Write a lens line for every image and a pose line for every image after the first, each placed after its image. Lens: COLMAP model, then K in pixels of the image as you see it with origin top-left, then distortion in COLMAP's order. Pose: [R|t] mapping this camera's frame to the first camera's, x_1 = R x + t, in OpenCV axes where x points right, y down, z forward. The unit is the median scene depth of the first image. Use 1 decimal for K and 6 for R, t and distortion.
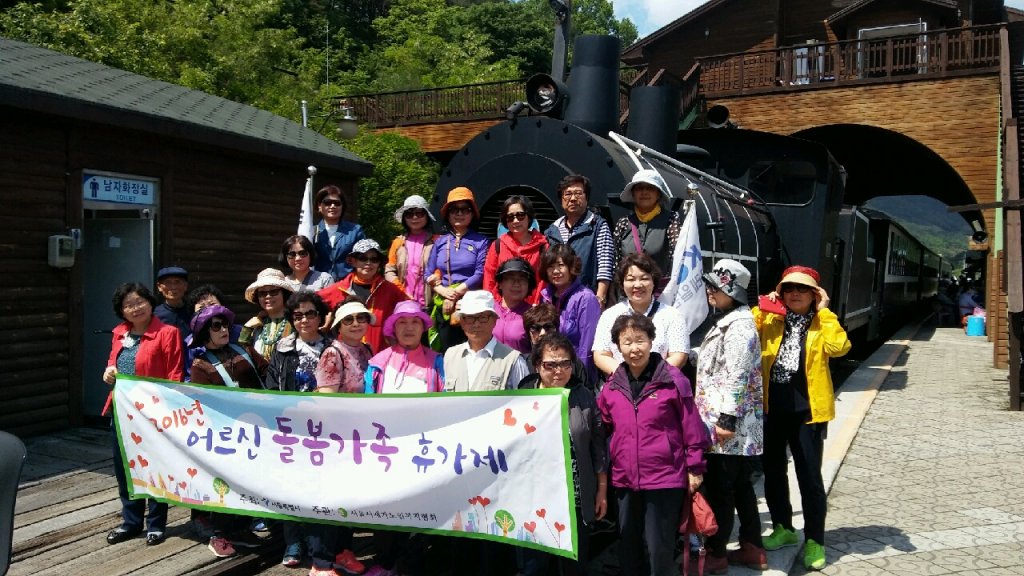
lens RADIAL K [[809.9, 0, 512.0], [0, 809.9, 288.0], [0, 0, 1]] dist [0.089726, -0.133810]
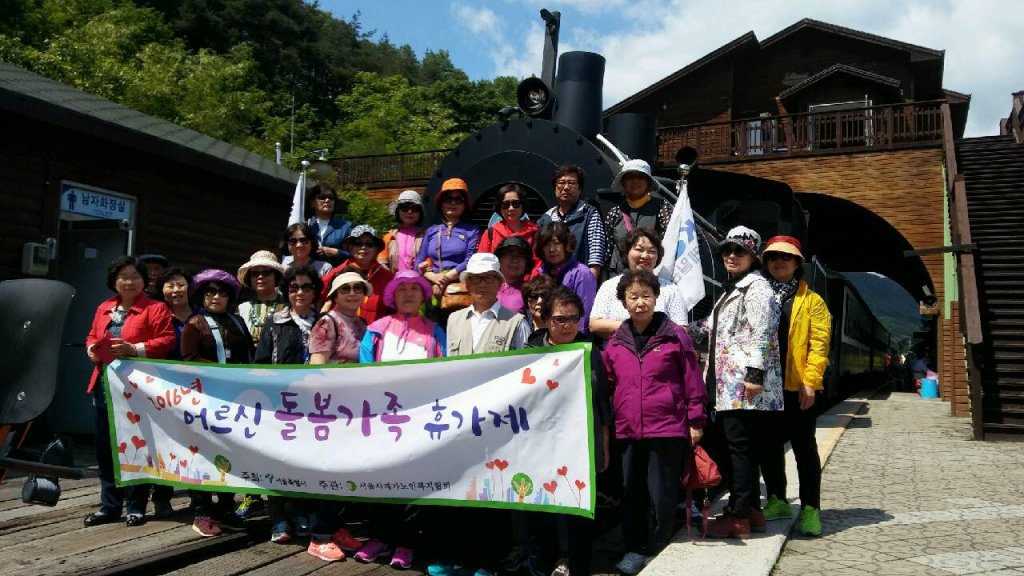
lens RADIAL K [[812.9, 0, 514.5], [0, 812.9, 289.0], [0, 0, 1]] dist [0.079324, -0.132357]
pose [[0.998434, 0.012566, 0.054519, -0.038735], [-0.007383, 0.995521, -0.094254, 0.100995], [-0.055459, 0.093704, 0.994054, -0.006406]]
